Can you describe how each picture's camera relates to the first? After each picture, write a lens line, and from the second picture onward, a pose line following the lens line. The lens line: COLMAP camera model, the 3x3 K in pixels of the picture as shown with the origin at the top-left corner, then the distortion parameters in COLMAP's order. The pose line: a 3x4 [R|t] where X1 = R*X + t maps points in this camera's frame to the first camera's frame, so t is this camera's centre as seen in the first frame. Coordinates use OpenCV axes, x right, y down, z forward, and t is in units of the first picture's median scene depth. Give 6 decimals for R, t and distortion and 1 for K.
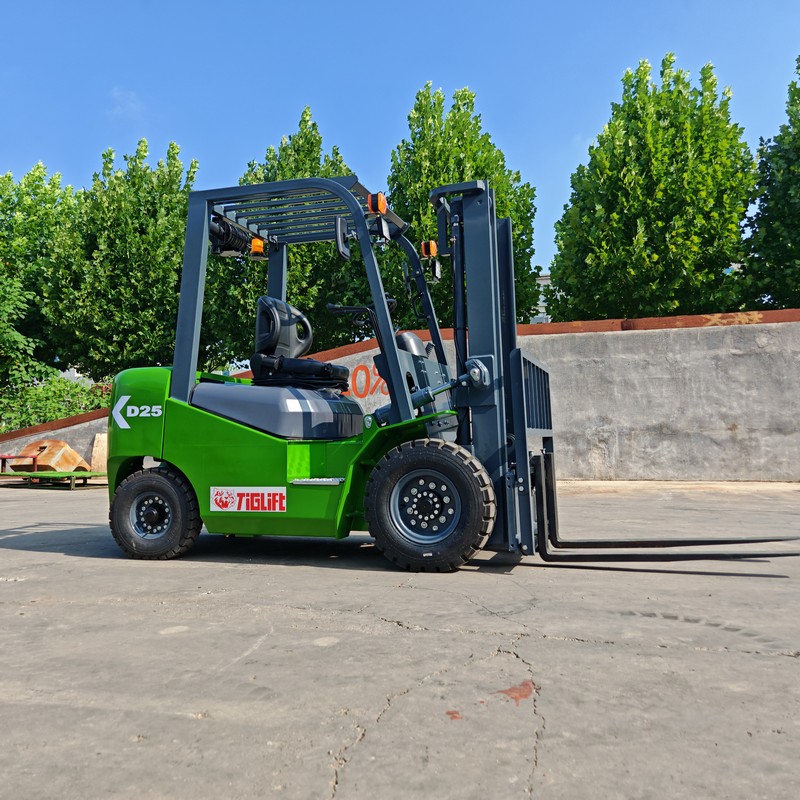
lens RADIAL K [[719.6, 0, 397.0], [0, 719.6, 415.9], [0, 0, 1]] dist [0.082222, -0.104220]
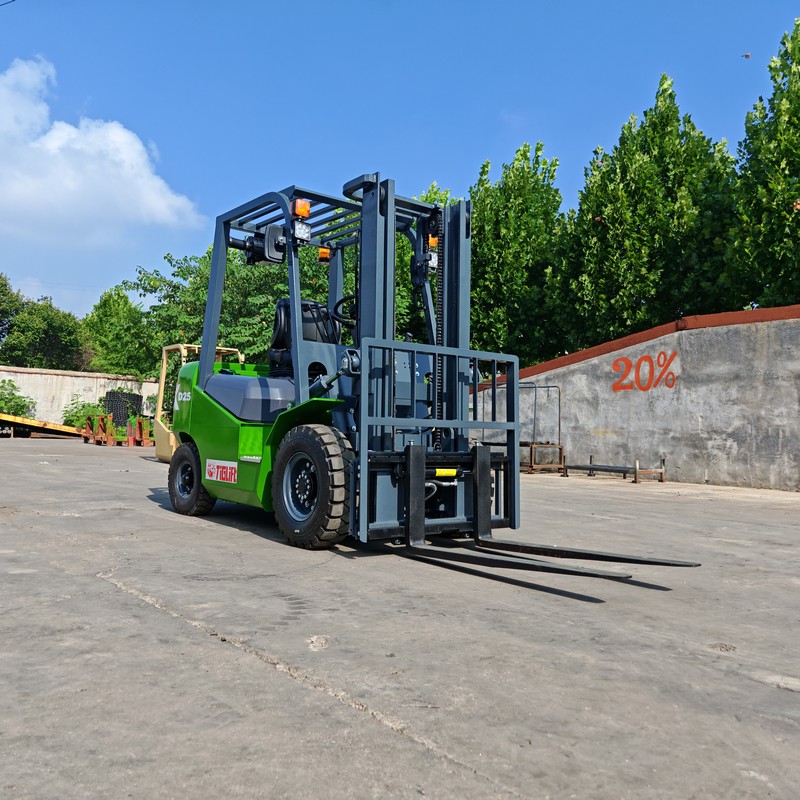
lens RADIAL K [[719.6, 0, 397.0], [0, 719.6, 415.9], [0, 0, 1]] dist [0.082222, -0.104220]
pose [[0.834251, 0.026546, -0.550746, 0.615934], [-0.021949, 0.999648, 0.014935, 0.000030], [0.550948, -0.000372, 0.834540, 0.144968]]
